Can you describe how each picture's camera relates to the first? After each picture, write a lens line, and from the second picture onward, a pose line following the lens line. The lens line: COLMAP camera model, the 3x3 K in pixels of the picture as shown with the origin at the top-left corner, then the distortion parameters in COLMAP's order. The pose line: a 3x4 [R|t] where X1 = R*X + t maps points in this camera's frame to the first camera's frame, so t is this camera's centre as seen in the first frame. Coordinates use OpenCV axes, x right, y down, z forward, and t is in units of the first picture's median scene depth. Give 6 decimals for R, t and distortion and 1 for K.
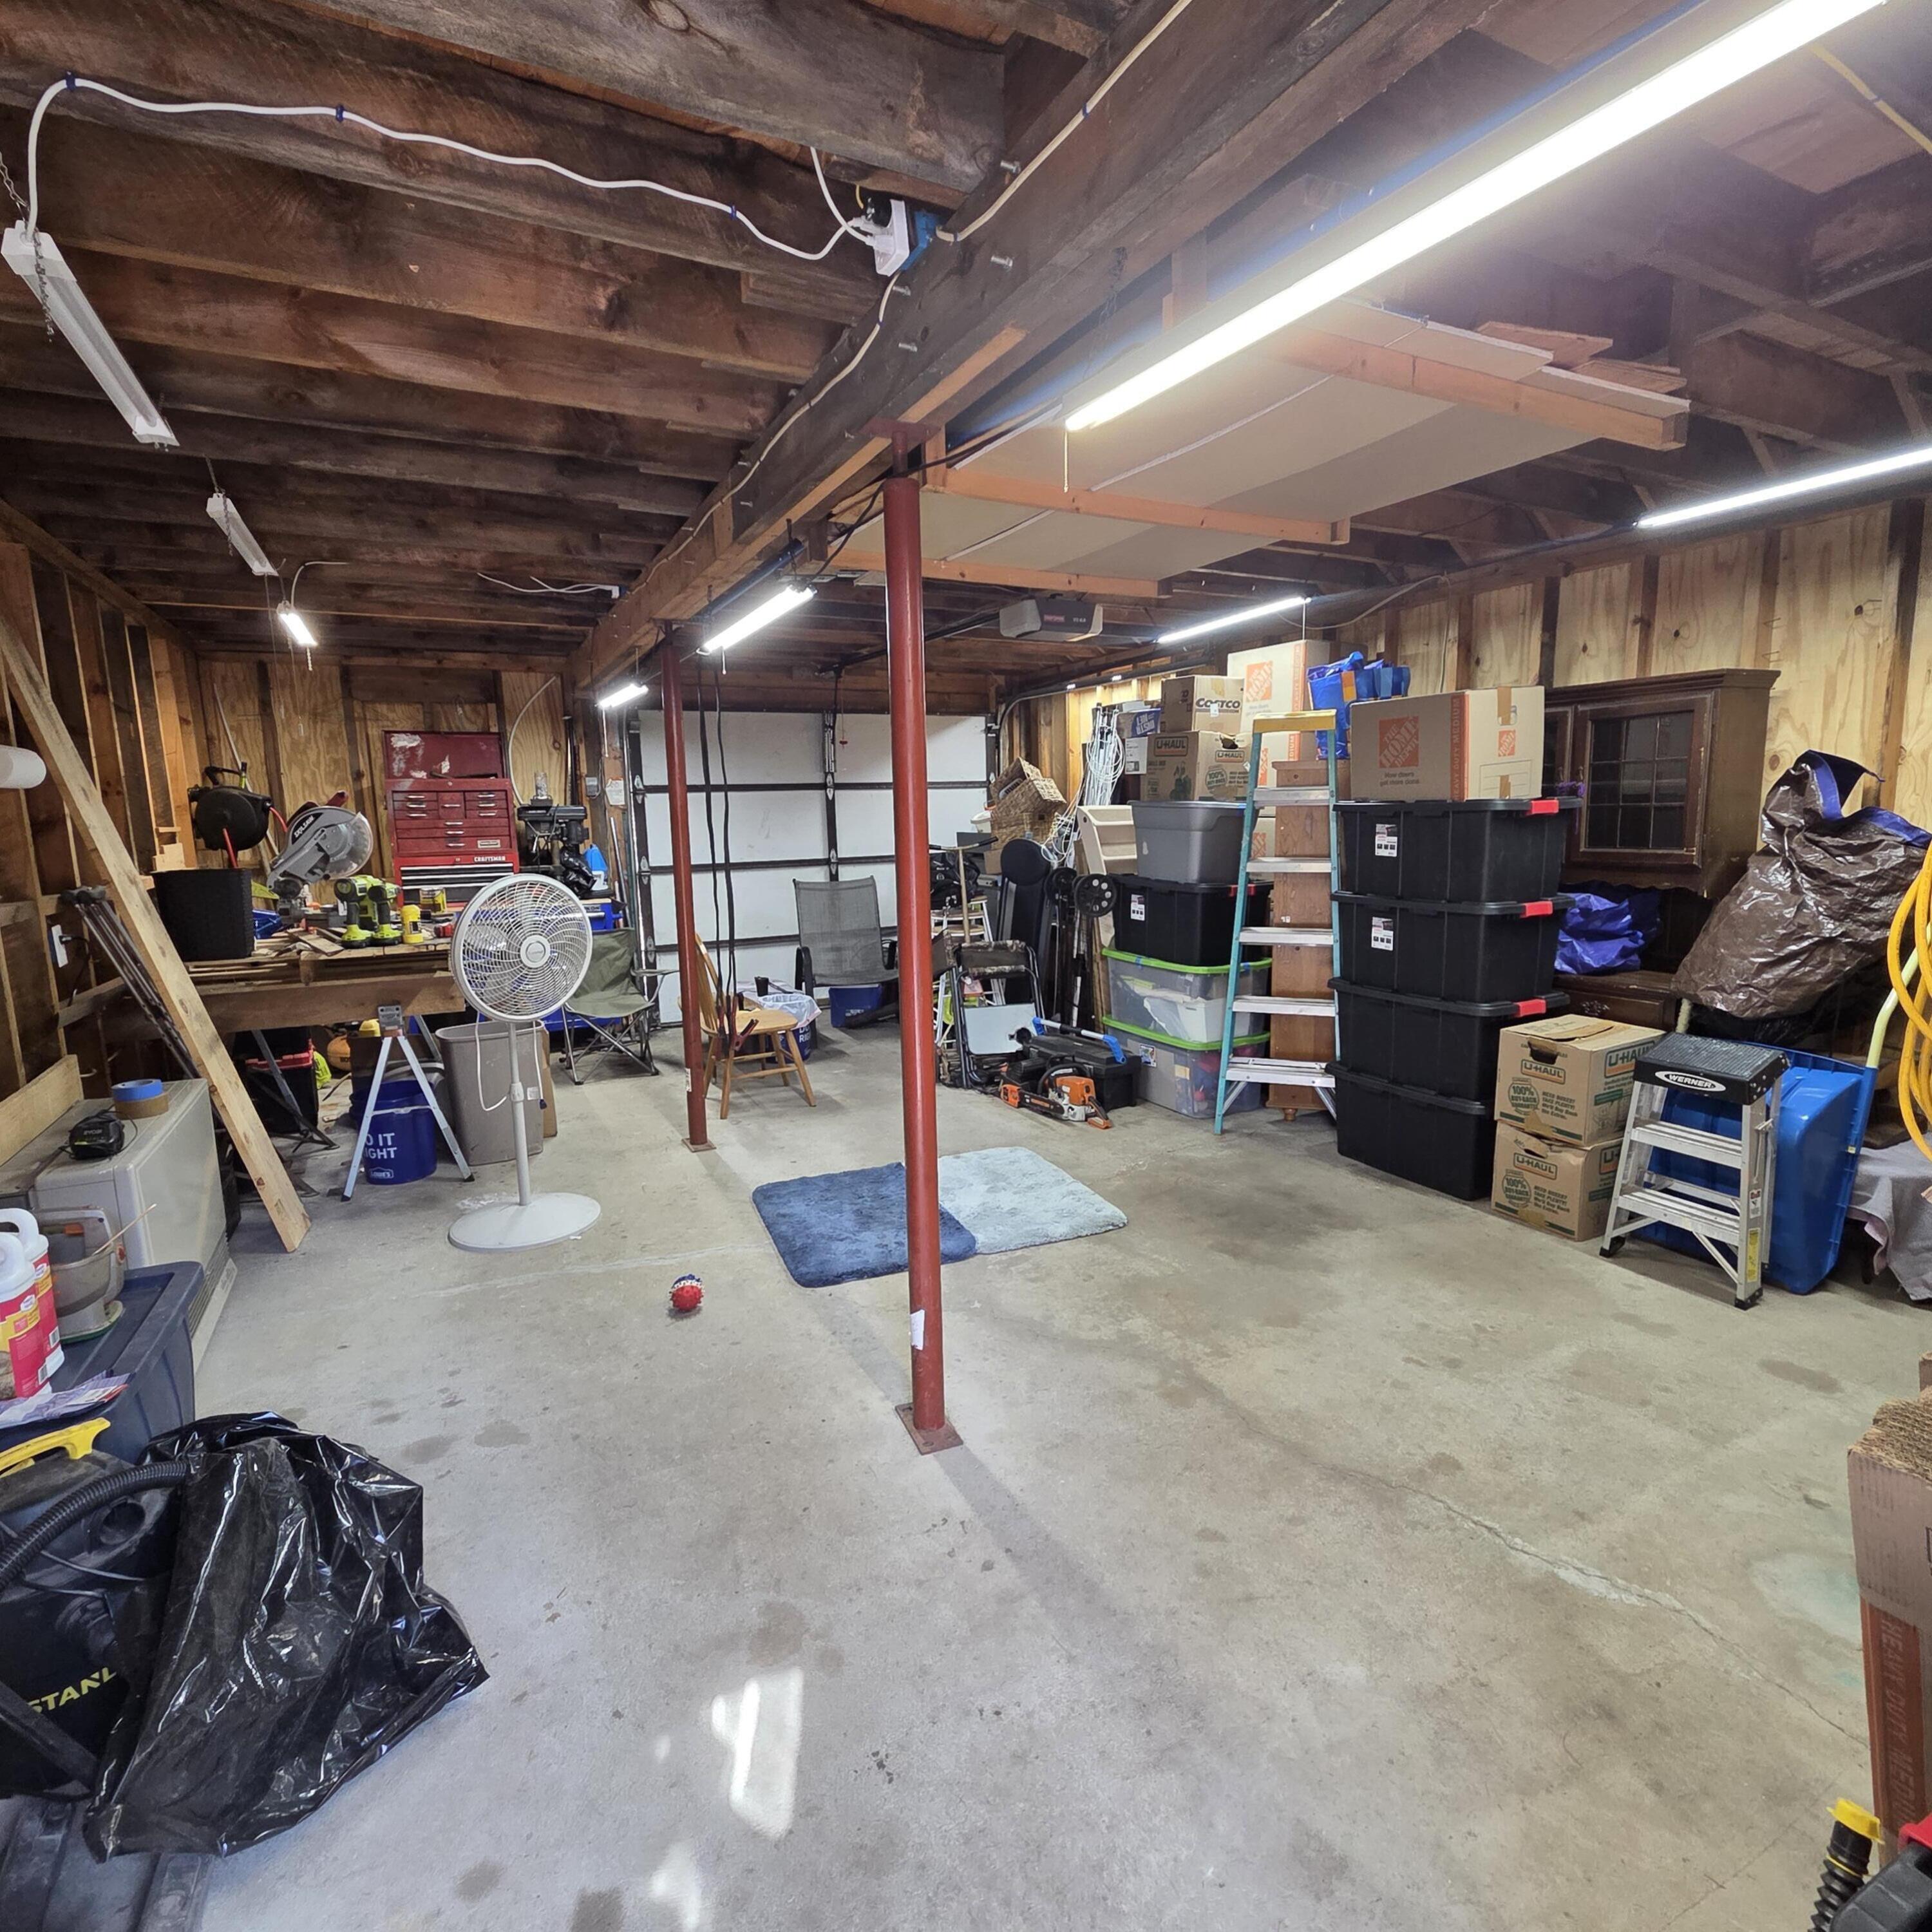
lens RADIAL K [[1053.2, 0, 963.2], [0, 1053.2, 965.9], [0, 0, 1]] dist [0.001856, -0.000135]
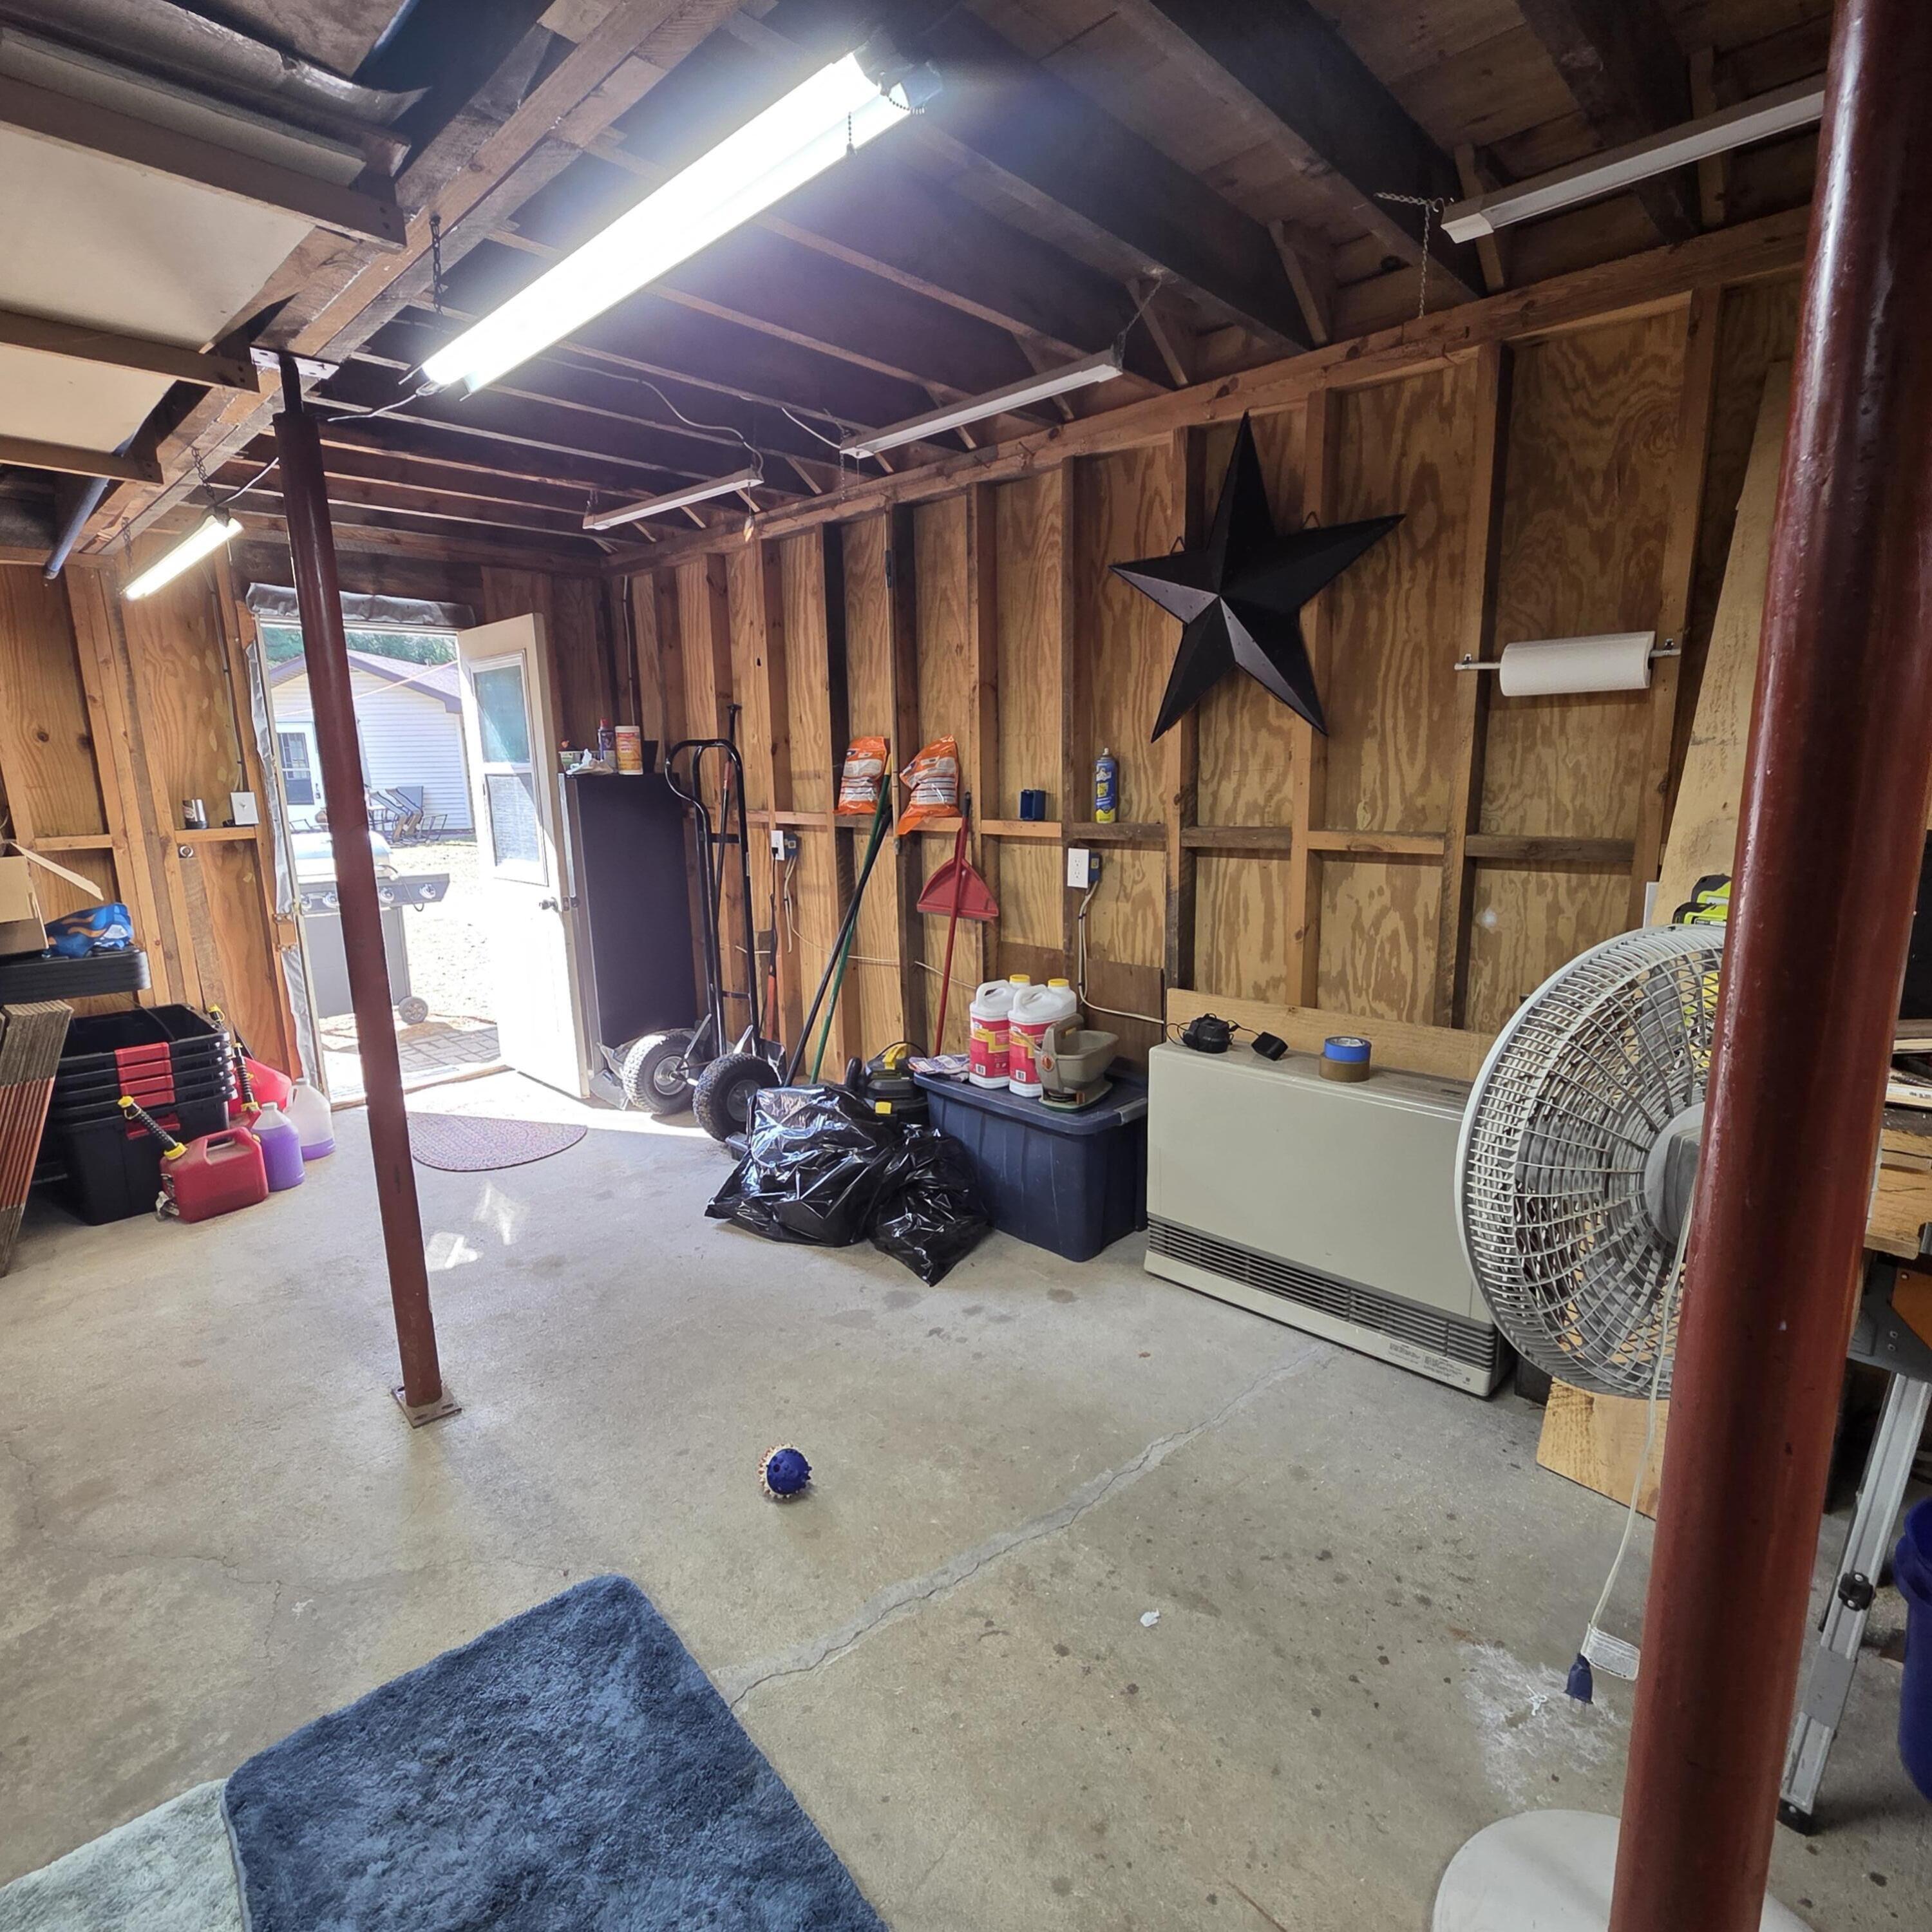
lens RADIAL K [[1053.2, 0, 963.2], [0, 1053.2, 965.9], [0, 0, 1]] dist [0.001856, -0.000135]
pose [[-0.942248, 0.104212, -0.318289, -0.142850], [-0.010074, 0.941108, 0.337956, -0.171859], [0.334764, 0.321645, -0.885707, 1.166098]]
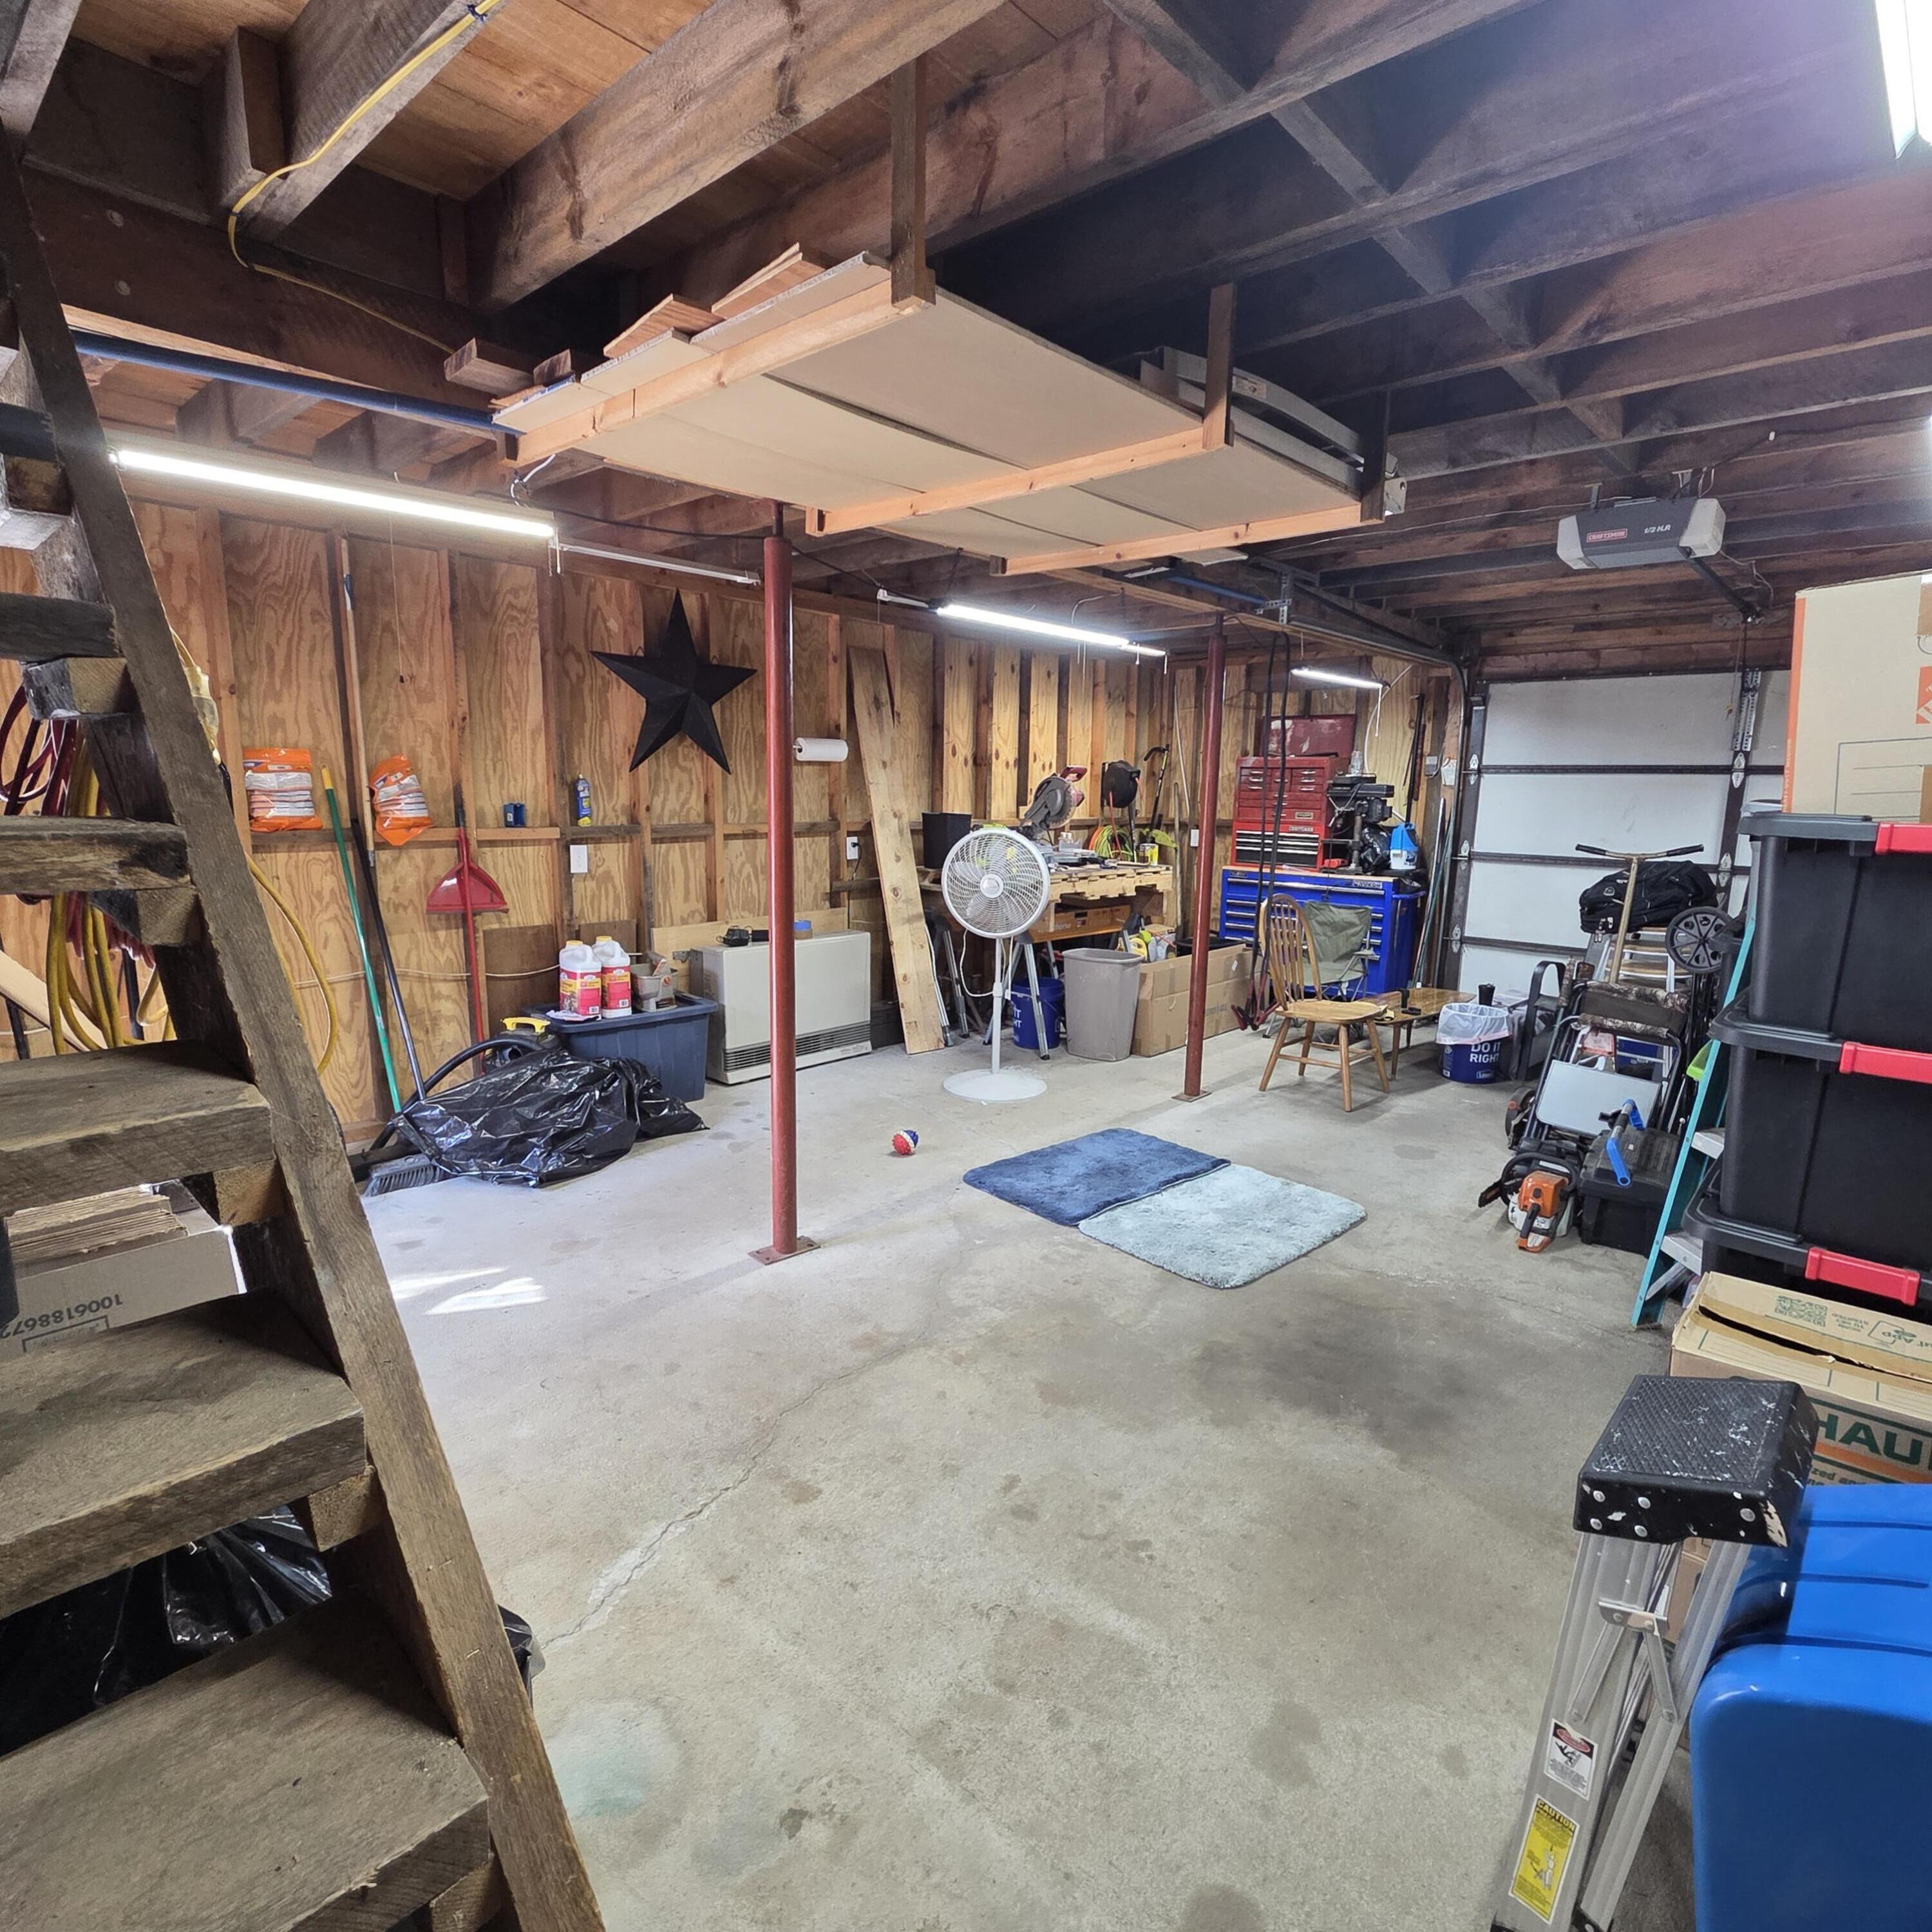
lens RADIAL K [[1053.2, 0, 963.2], [0, 1053.2, 965.9], [0, 0, 1]] dist [0.001856, -0.000135]
pose [[0.344057, 0.188621, -0.919808, 0.729155], [-0.168450, 0.976121, 0.137160, -0.080339], [0.923715, 0.107751, 0.367615, 0.416976]]
